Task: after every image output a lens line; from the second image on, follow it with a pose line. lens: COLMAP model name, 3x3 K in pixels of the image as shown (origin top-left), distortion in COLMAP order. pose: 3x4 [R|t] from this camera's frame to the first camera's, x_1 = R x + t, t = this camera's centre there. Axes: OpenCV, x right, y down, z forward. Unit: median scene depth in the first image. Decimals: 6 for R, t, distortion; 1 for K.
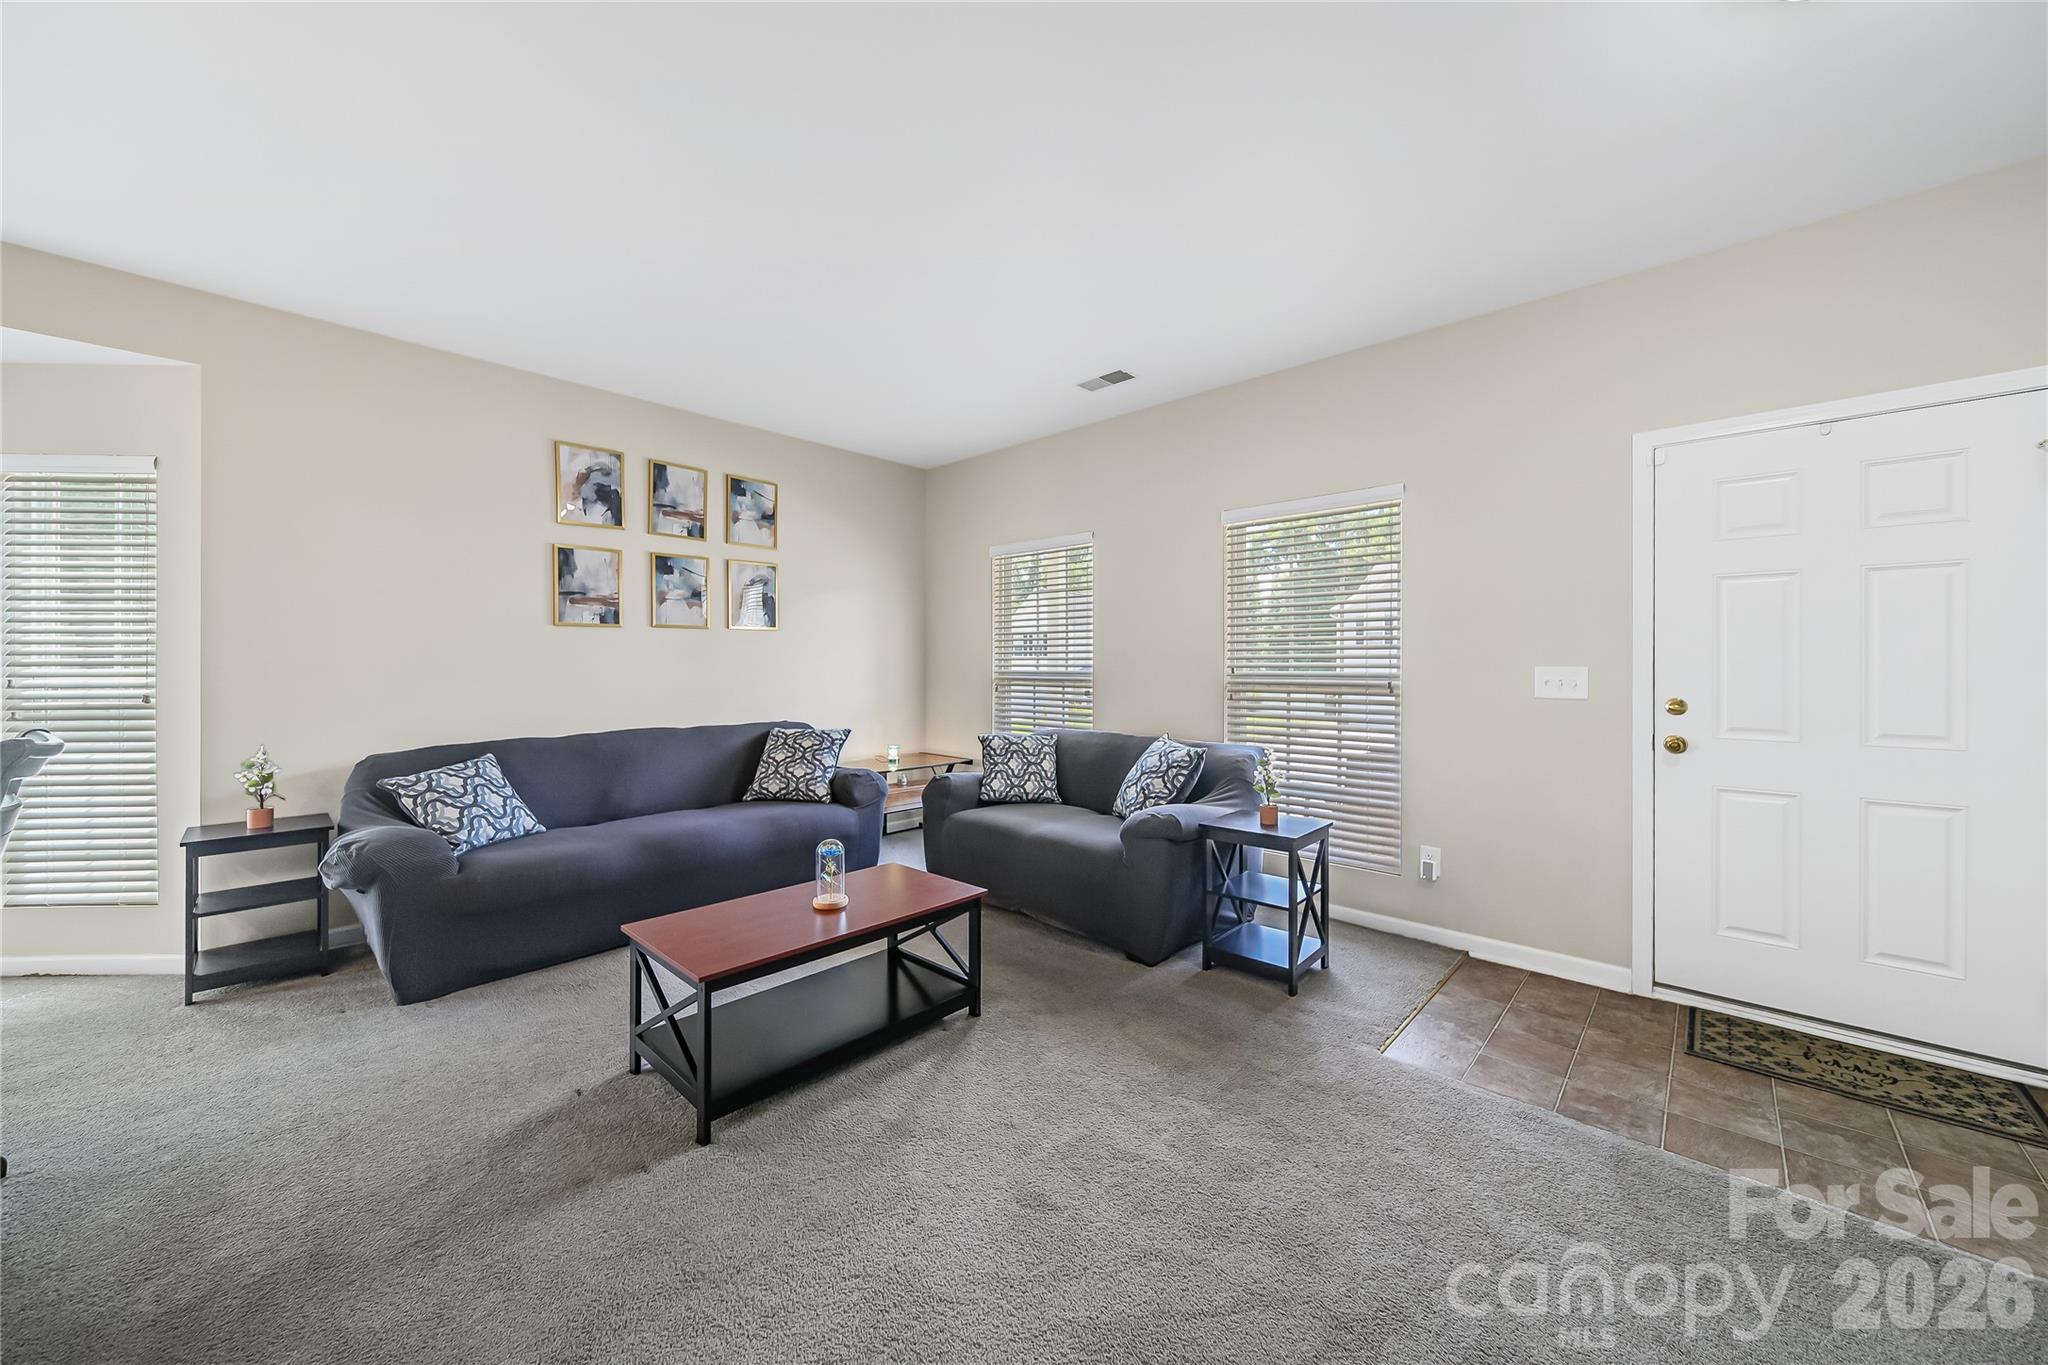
lens RADIAL K [[731.2, 0, 1016.3], [0, 731.2, 676.6], [0, 0, 1]] dist [0.000370, -0.000063]
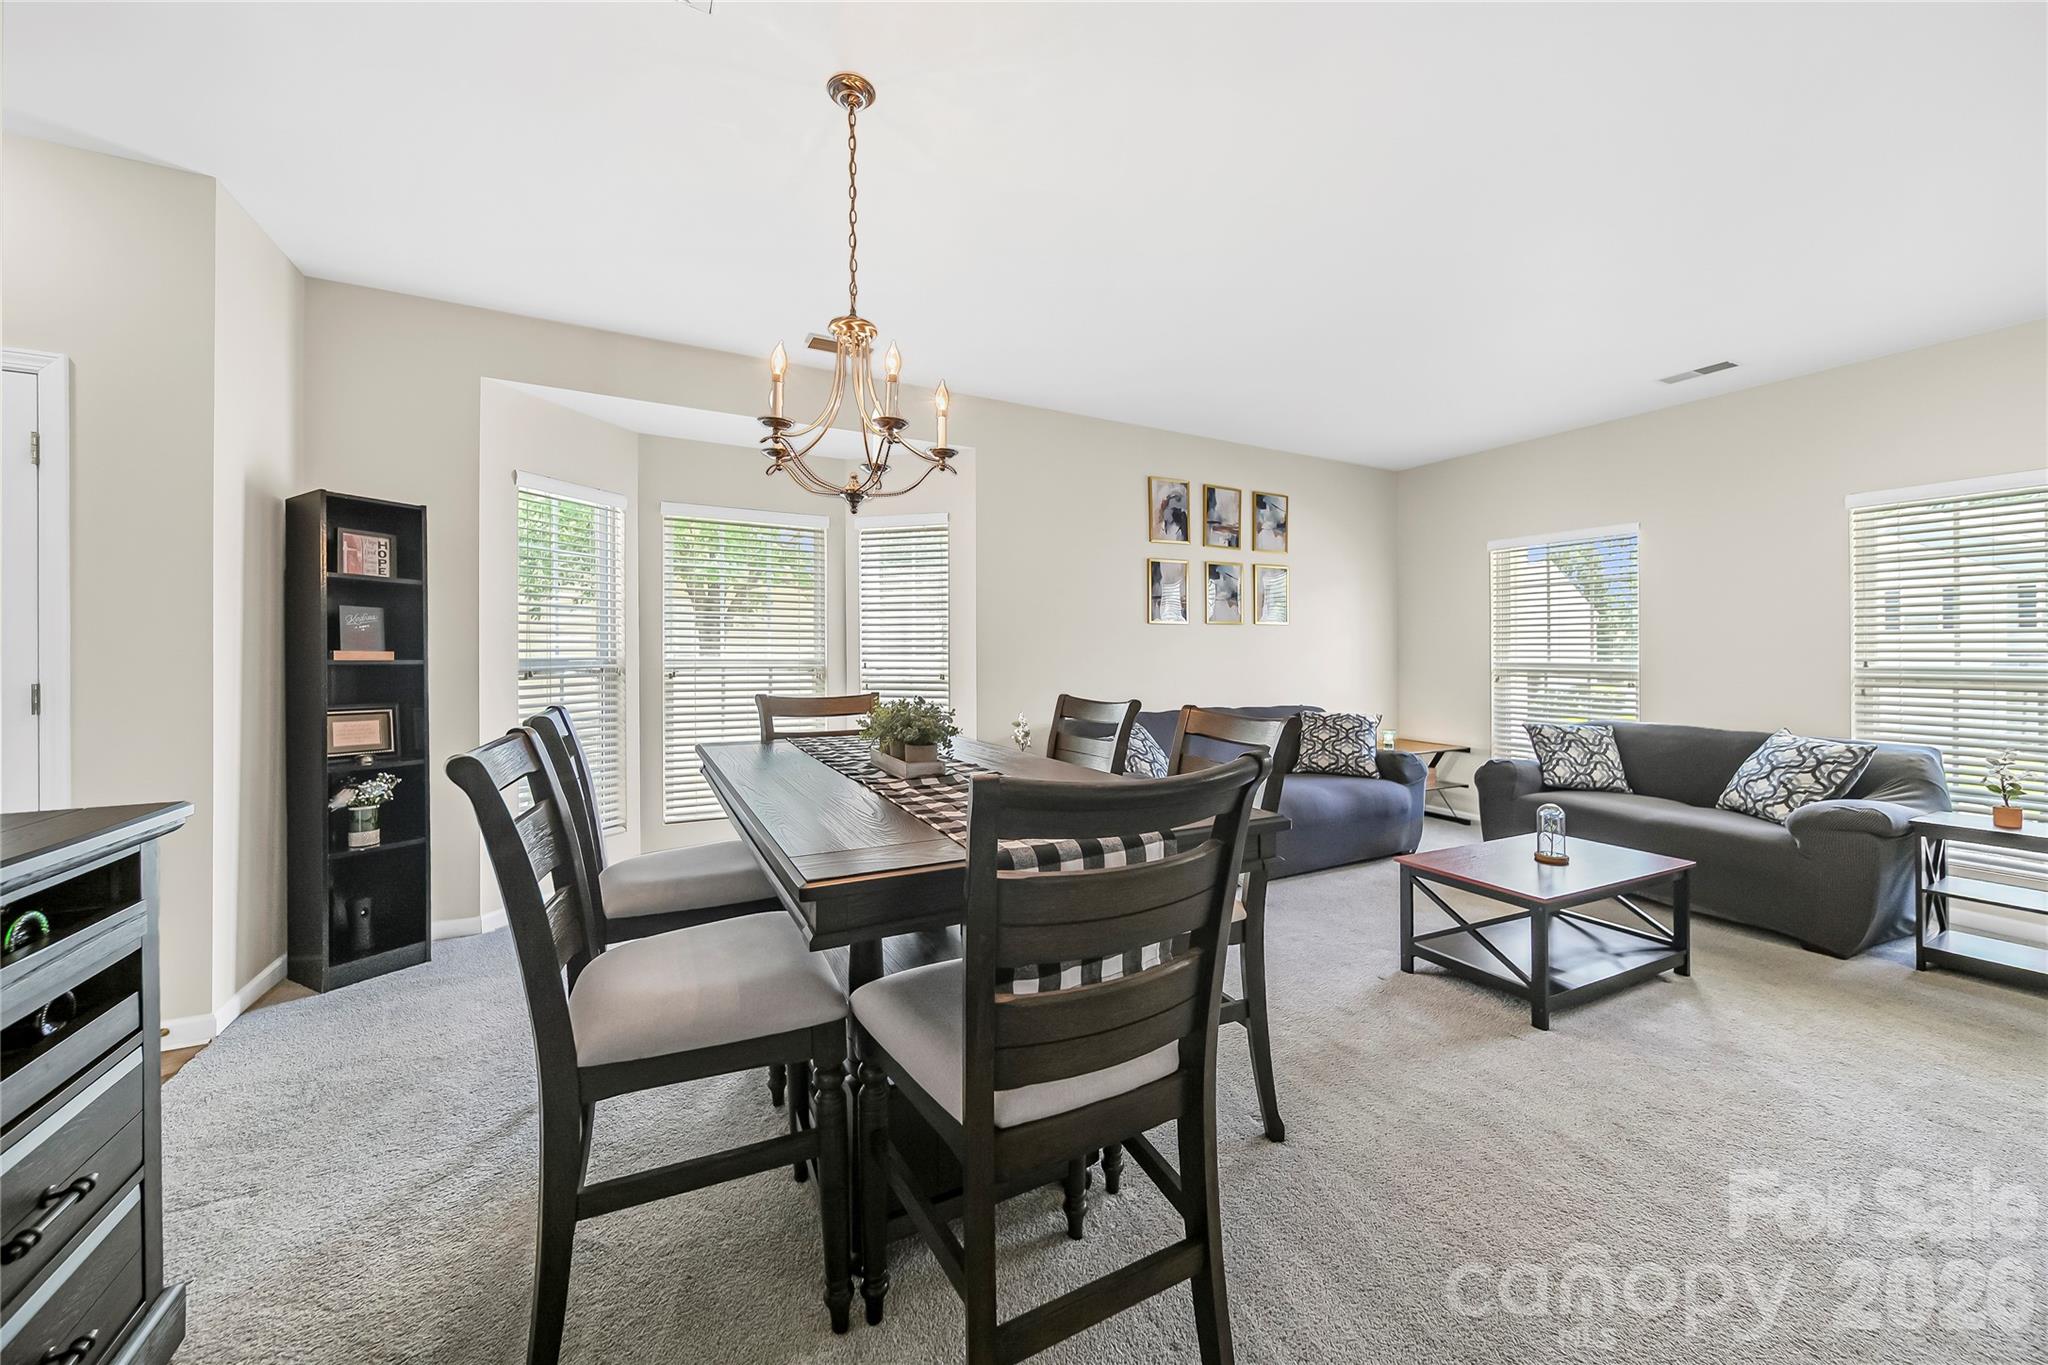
lens RADIAL K [[731.2, 0, 1003.1], [0, 731.2, 658.3], [0, 0, 1]] dist [0.000370, -0.000063]
pose [[0.938626, 0.006828, -0.344868, -0.410637], [-0.010226, 0.999915, -0.008037, 0.002809], [0.344784, 0.011070, 0.938617, -0.254225]]
